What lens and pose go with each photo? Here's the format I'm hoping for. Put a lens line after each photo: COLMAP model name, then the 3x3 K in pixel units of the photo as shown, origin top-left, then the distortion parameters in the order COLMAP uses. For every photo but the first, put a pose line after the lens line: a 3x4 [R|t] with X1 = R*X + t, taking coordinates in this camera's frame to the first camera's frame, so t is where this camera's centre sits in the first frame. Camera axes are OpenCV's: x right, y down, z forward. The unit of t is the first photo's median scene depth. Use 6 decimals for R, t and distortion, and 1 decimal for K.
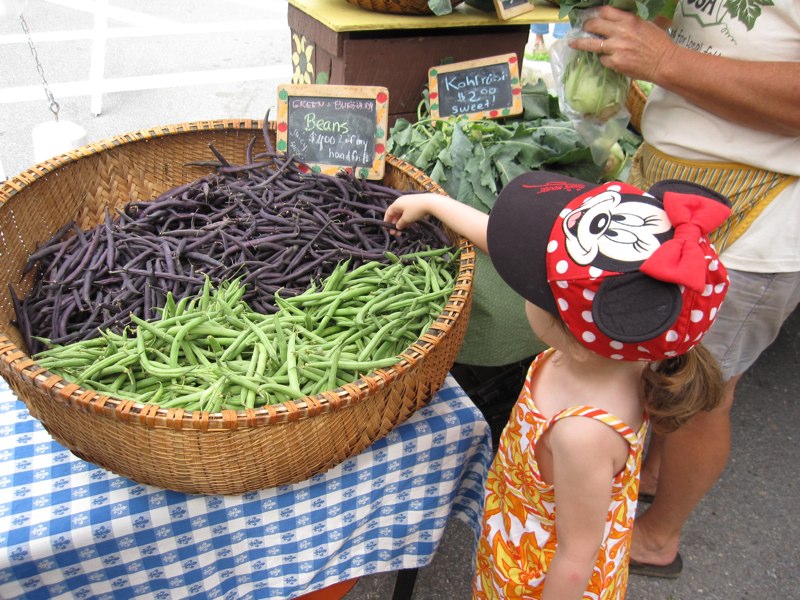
lens RADIAL K [[646.8, 0, 400.0], [0, 646.8, 300.0], [0, 0, 1]] dist [-0.065269, 0.003198]
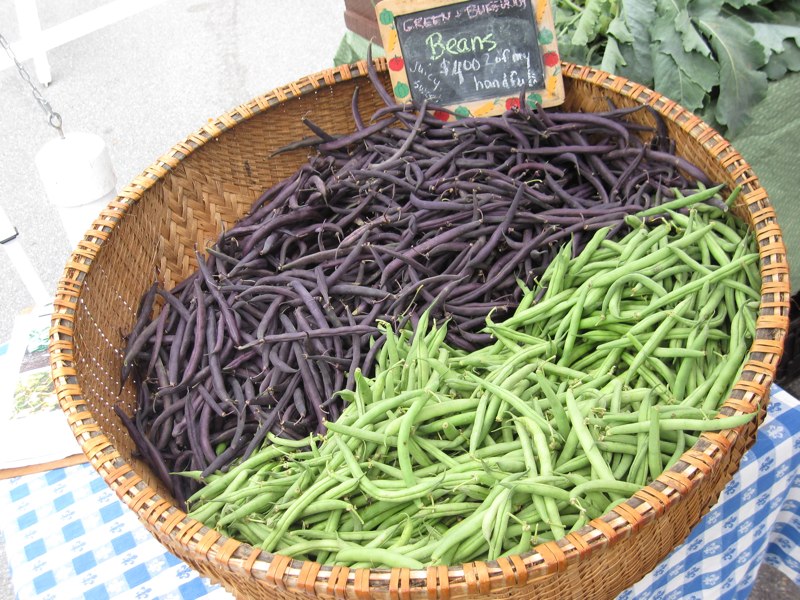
lens RADIAL K [[851.1, 0, 400.0], [0, 851.1, 300.0], [0, 0, 1]] dist [-0.111179, -0.004370]
pose [[0.964389, -0.247210, -0.094027, -0.172985], [0.255902, 0.961975, 0.095494, -0.125604], [0.066845, -0.116155, 0.990979, 0.101757]]
